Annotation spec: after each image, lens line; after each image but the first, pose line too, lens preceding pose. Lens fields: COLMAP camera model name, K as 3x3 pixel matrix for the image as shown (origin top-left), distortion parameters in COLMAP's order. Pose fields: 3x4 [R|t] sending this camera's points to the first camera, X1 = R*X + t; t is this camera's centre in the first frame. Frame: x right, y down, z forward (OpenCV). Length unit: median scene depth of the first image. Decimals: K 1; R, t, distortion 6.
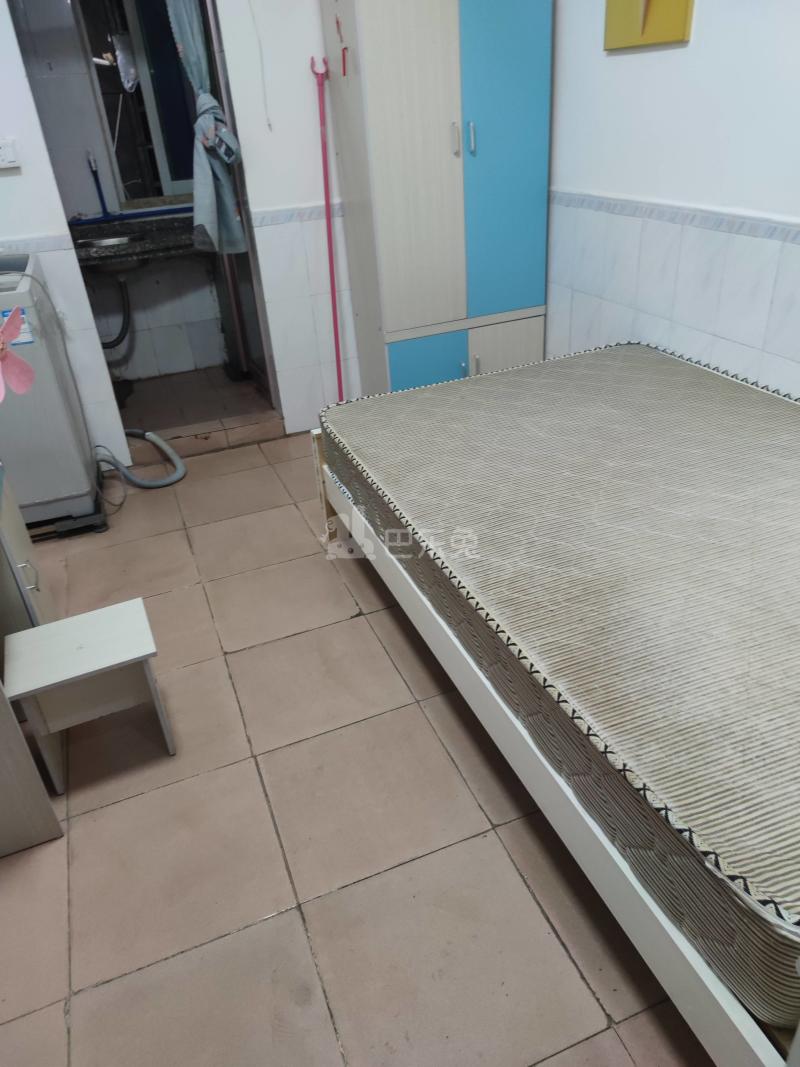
lens RADIAL K [[761.3, 0, 398.6], [0, 761.3, 530.8], [0, 0, 1]] dist [0.025742, -0.041540]
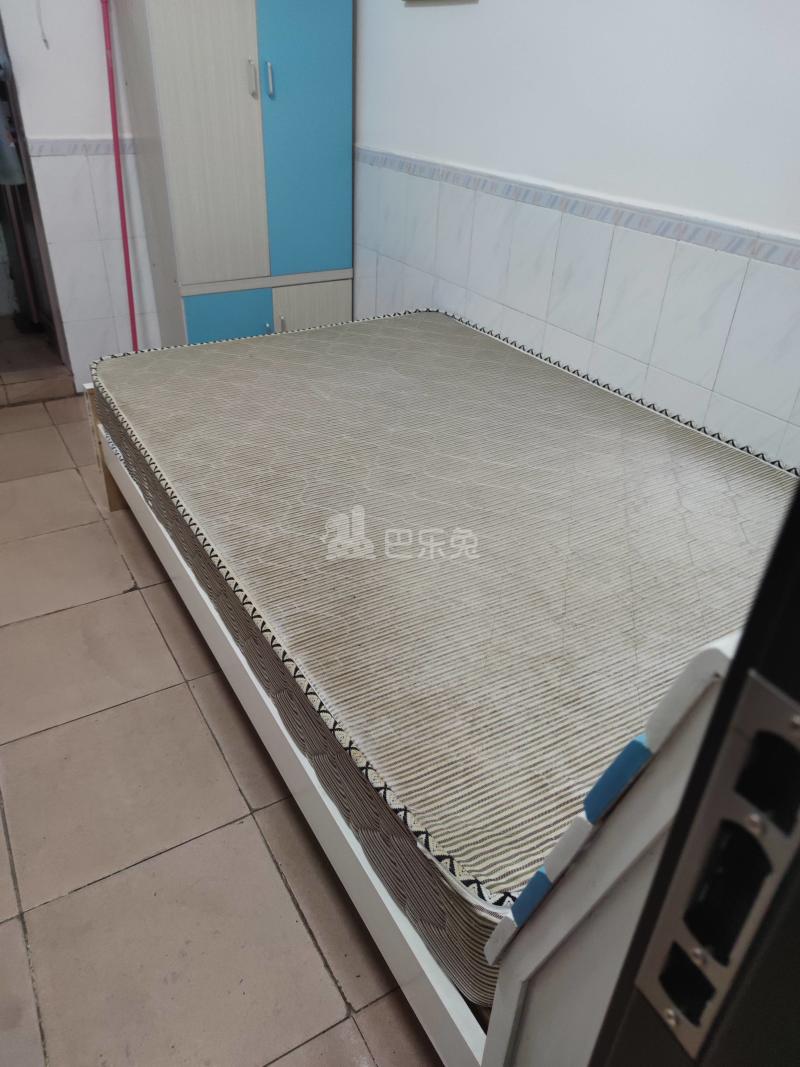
lens RADIAL K [[761.3, 0, 400.4], [0, 761.3, 530.0], [0, 0, 1]] dist [0.025742, -0.041540]
pose [[0.979353, 0.005536, 0.202082, 0.094473], [-0.011535, 0.999527, 0.028520, 0.012345], [-0.201828, -0.030263, 0.978953, 0.050163]]
